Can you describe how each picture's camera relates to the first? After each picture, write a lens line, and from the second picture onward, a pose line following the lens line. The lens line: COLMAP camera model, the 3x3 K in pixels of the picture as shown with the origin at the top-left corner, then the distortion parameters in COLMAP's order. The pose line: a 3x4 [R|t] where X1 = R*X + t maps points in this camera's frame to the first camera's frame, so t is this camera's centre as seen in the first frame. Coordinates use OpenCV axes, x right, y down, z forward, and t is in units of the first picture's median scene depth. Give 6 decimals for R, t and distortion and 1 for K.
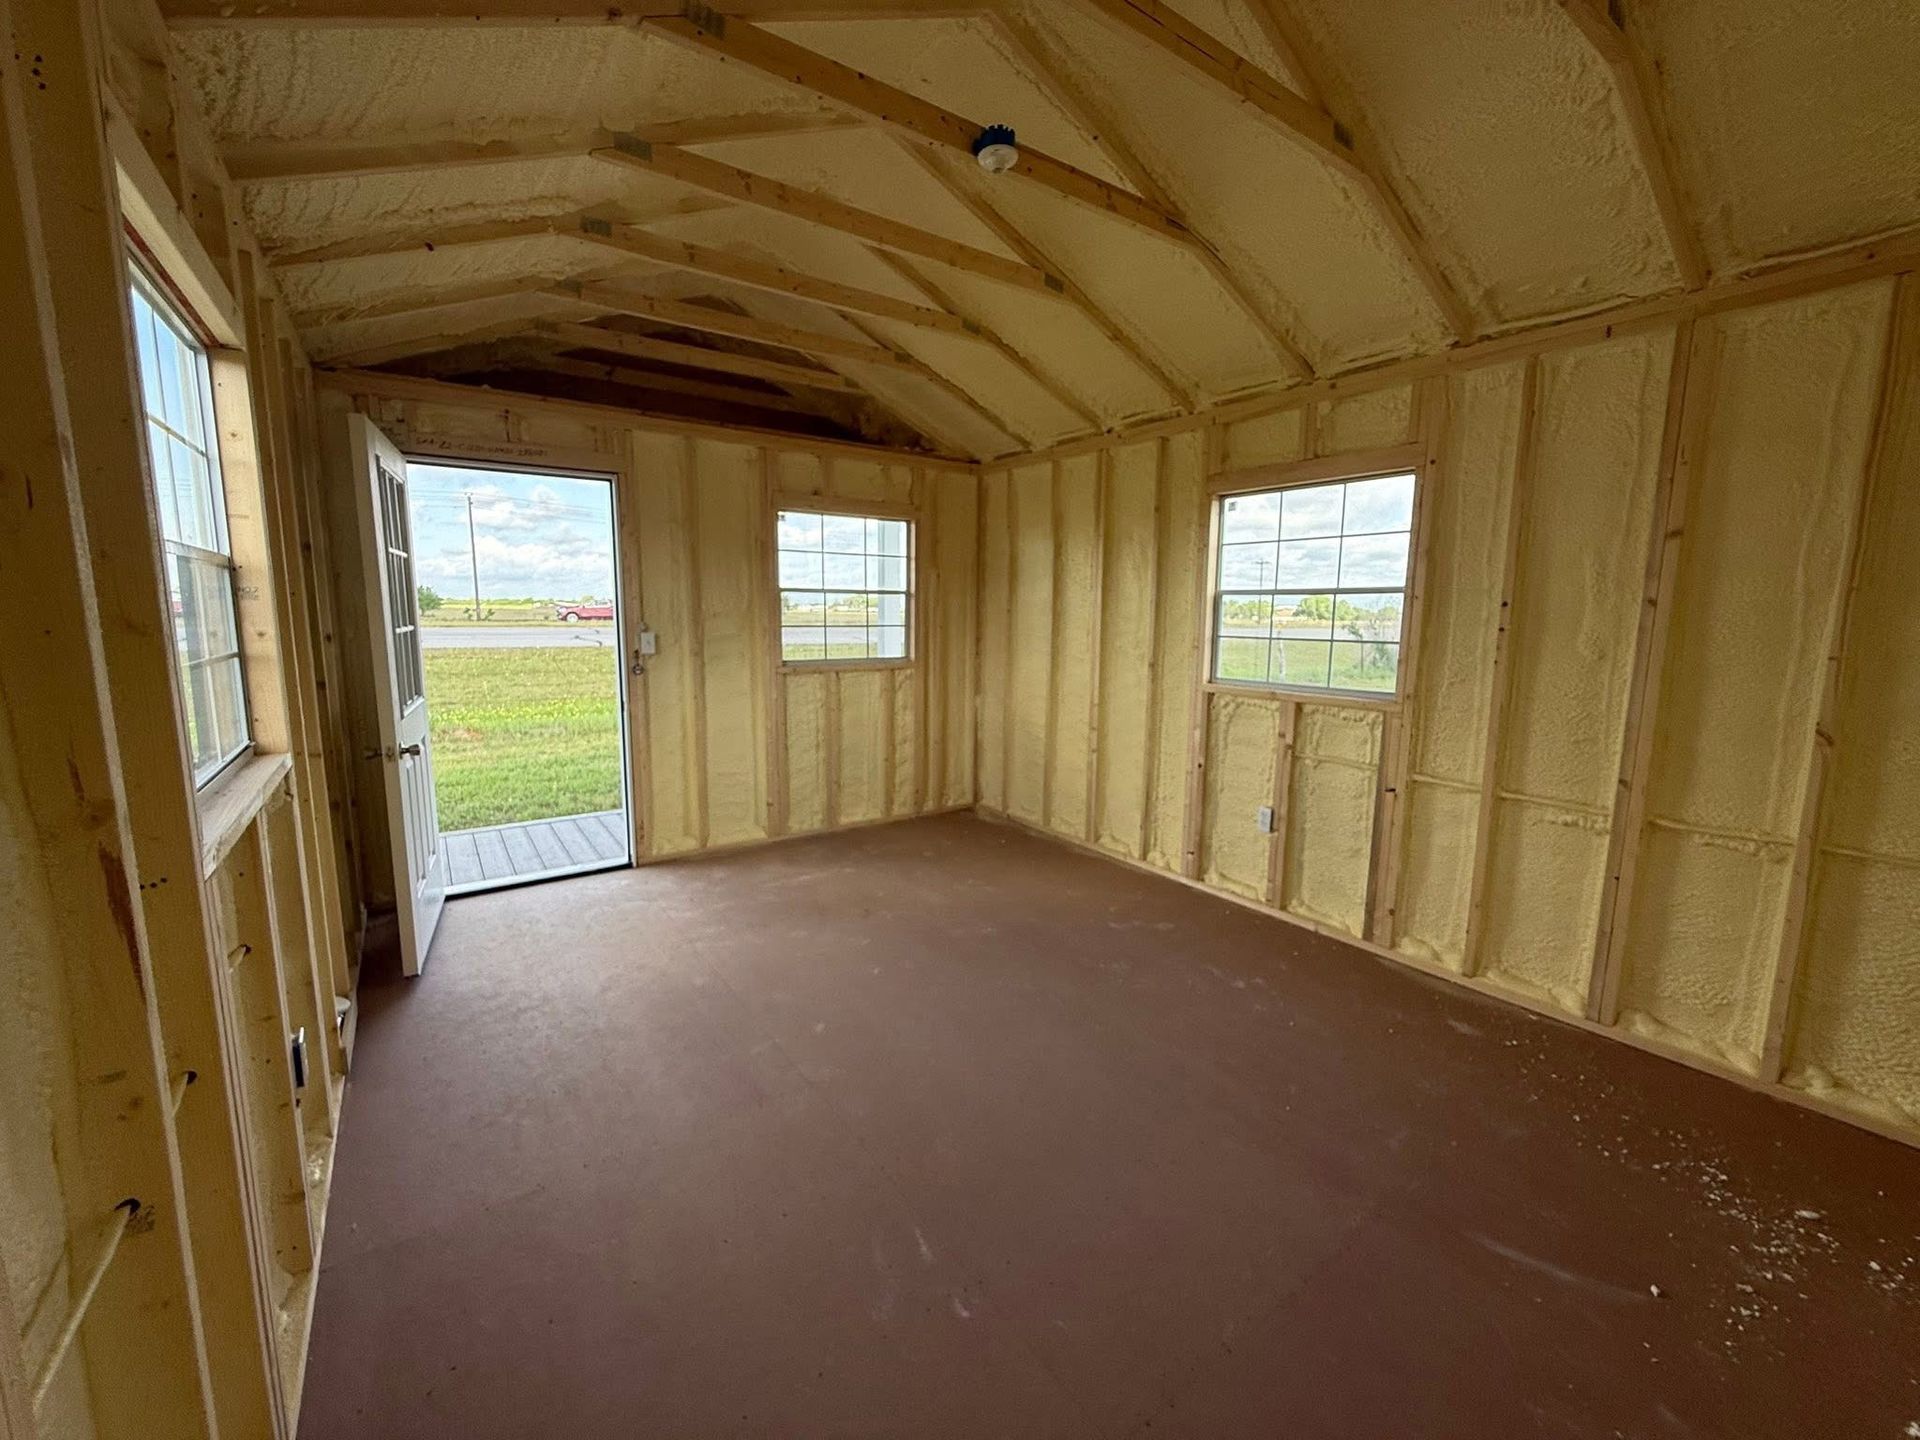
lens RADIAL K [[770.2, 0, 960.0], [0, 770.2, 720.0], [0, 0, 1]] dist [-0.000748, -0.000223]
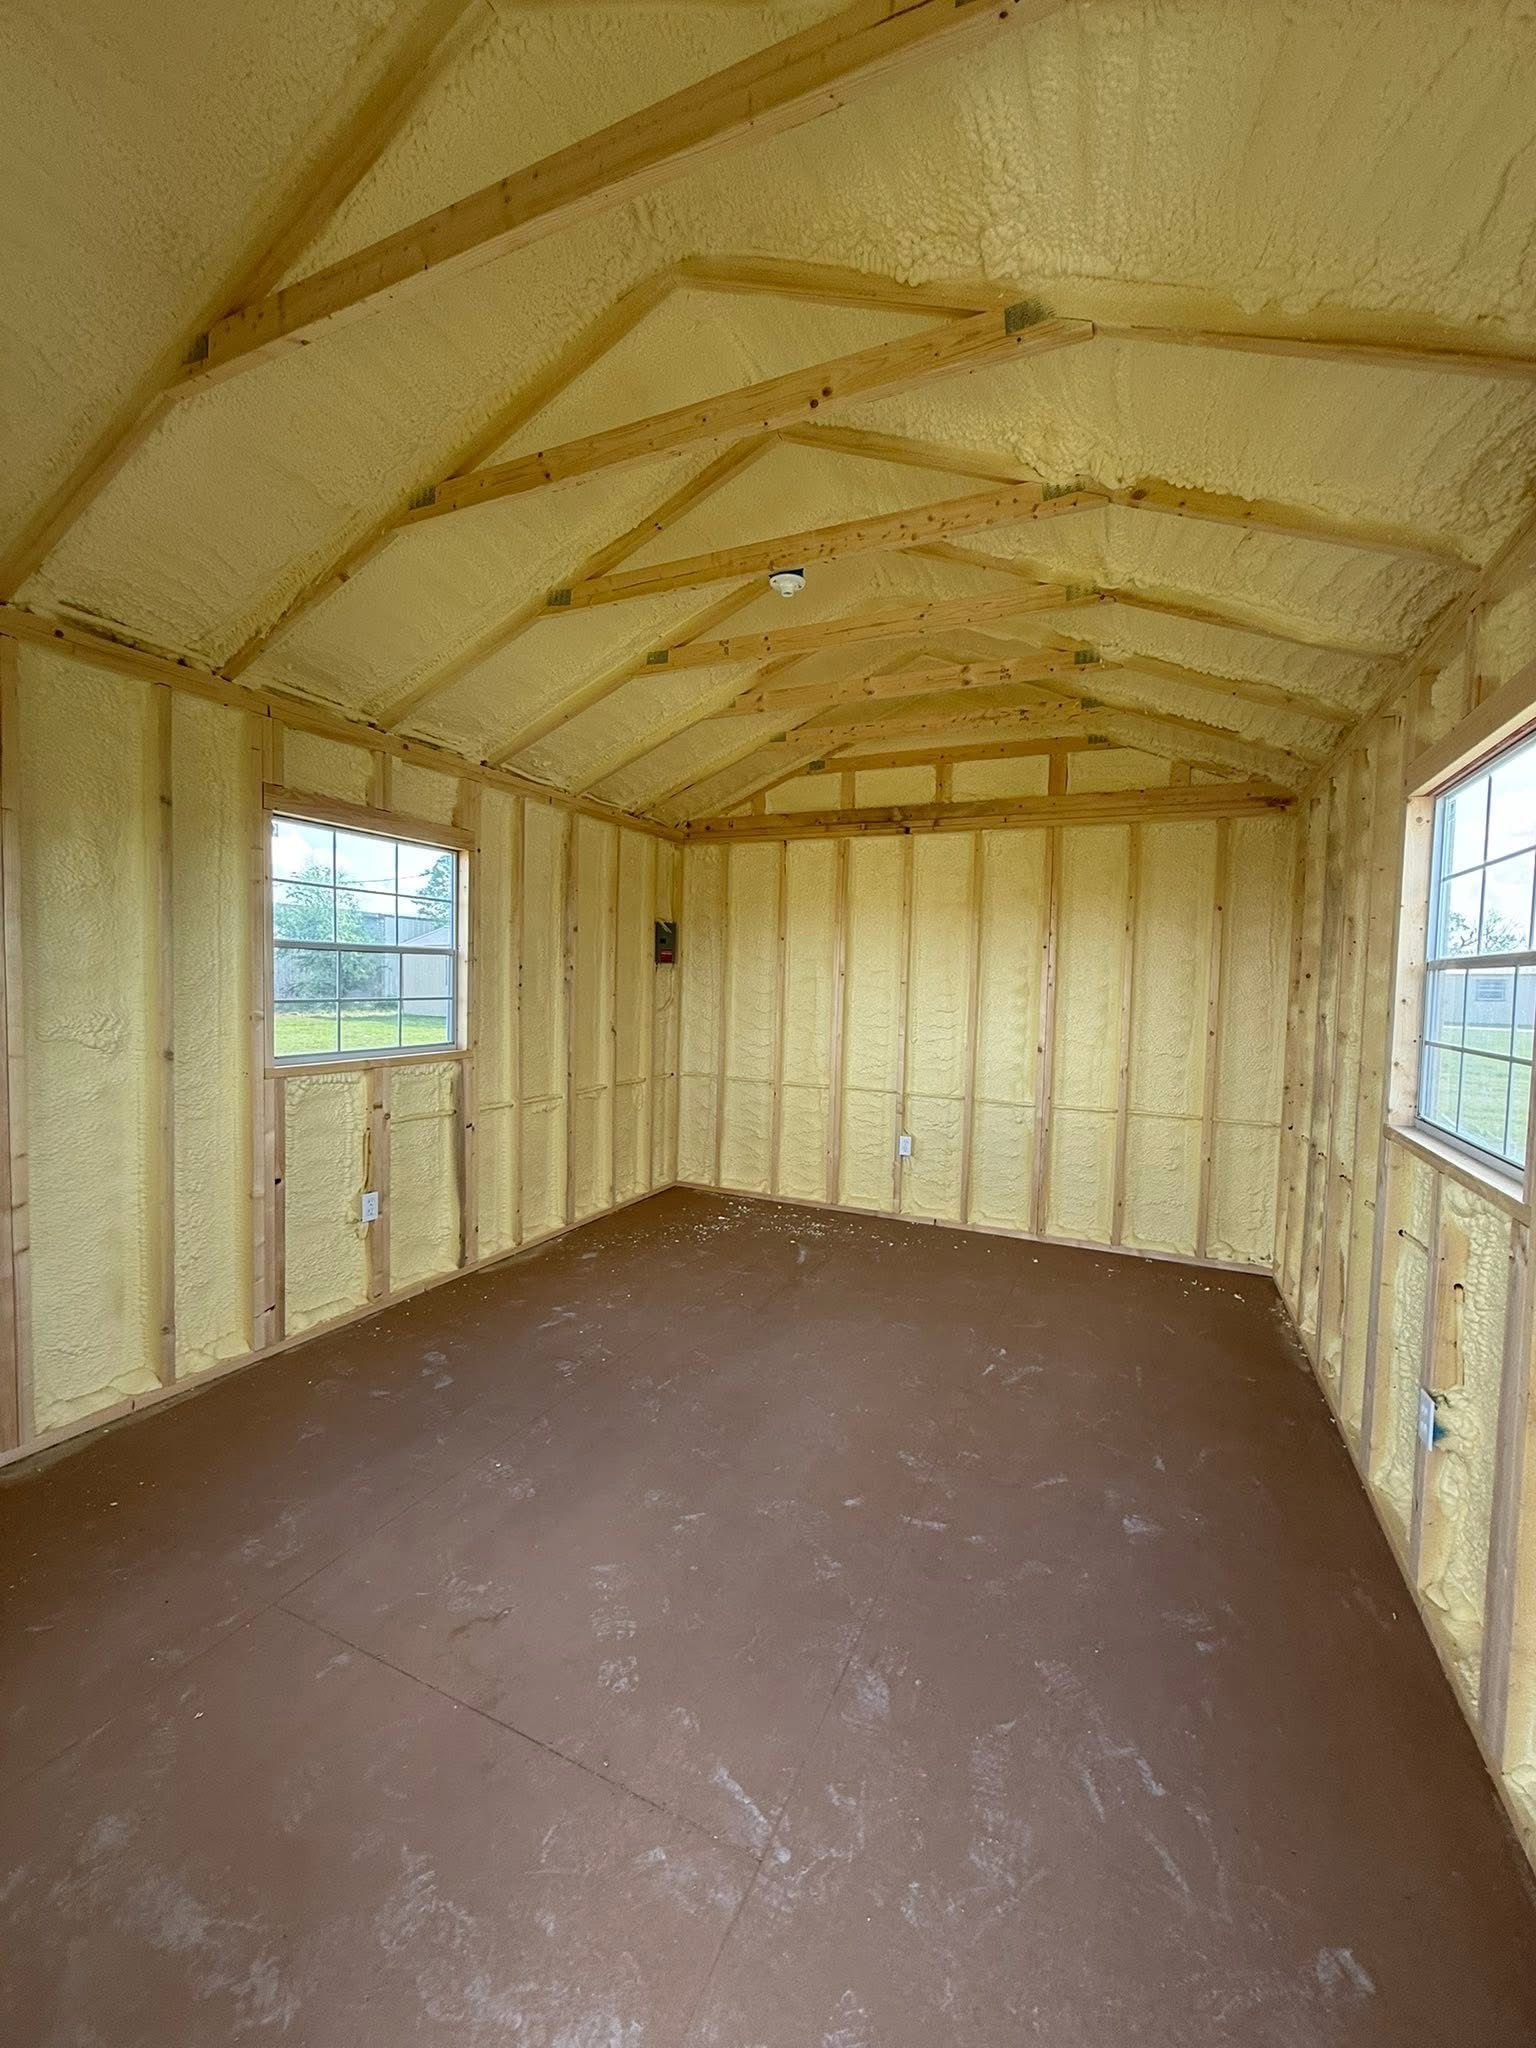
lens RADIAL K [[821.5, 0, 768.0], [0, 821.5, 1024.0], [0, 0, 1]] dist [-0.000748, -0.000223]
pose [[-0.499428, -0.078927, 0.862753, -0.645435], [0.082897, 0.986919, 0.138272, -0.174783], [-0.862381, 0.140576, -0.486352, 1.082615]]
